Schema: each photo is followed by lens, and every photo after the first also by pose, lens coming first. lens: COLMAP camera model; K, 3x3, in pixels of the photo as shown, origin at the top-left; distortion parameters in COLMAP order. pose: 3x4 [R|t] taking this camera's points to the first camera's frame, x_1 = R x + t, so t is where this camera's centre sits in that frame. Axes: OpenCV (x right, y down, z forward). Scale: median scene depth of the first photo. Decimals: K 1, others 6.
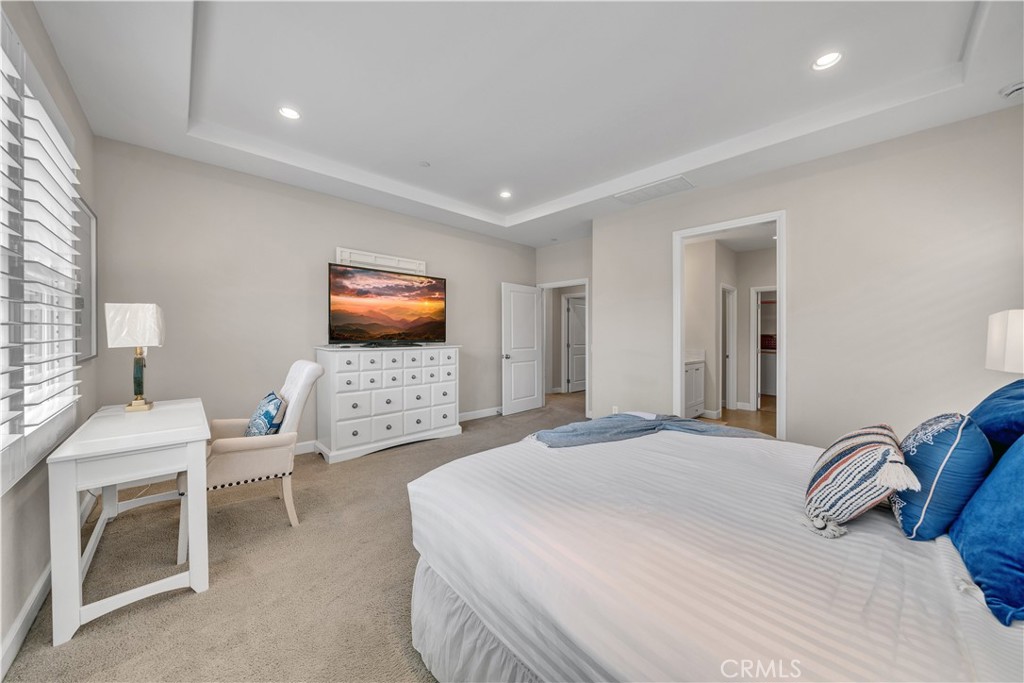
lens RADIAL K [[353.5, 0, 512.9], [0, 353.5, 338.9], [0, 0, 1]] dist [-0.005650, -0.000119]
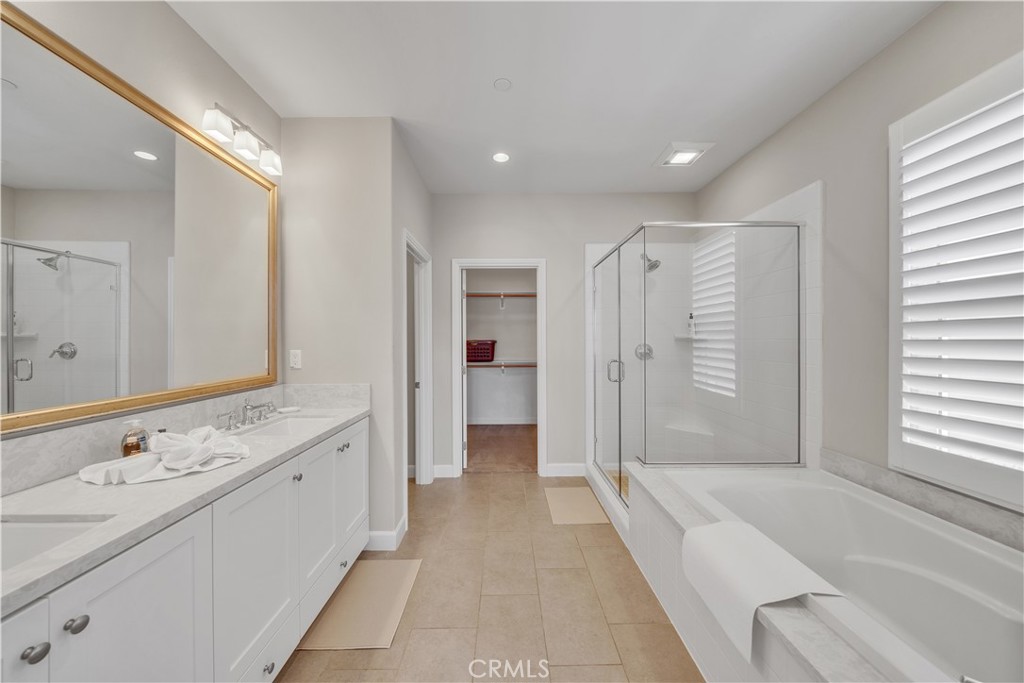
lens RADIAL K [[353.5, 0, 506.0], [0, 353.5, 341.7], [0, 0, 1]] dist [-0.005650, -0.000119]
pose [[0.691924, -0.003840, 0.721960, 0.324532], [0.005991, 0.999982, -0.000424, -0.012422], [-0.721946, 0.004619, 0.691934, 0.547330]]
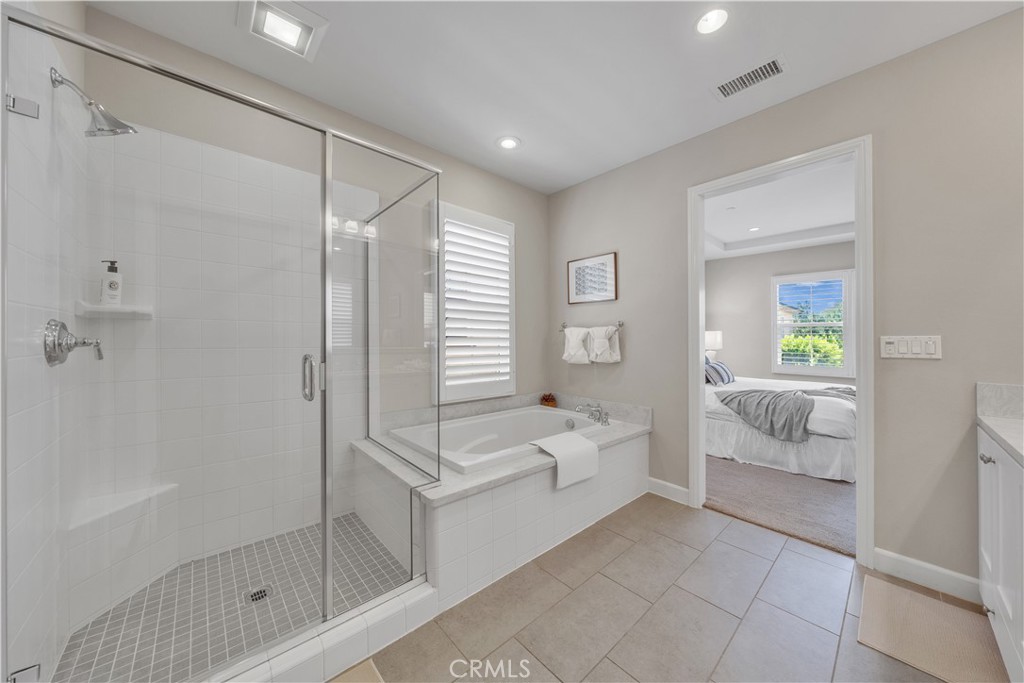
lens RADIAL K [[353.5, 0, 507.6], [0, 353.5, 334.0], [0, 0, 1]] dist [-0.005650, -0.000119]
pose [[-0.999522, -0.006556, 0.030196, 0.801362], [-0.006804, 0.999944, -0.008126, 0.006756], [-0.030141, -0.008327, -0.999511, 1.228728]]
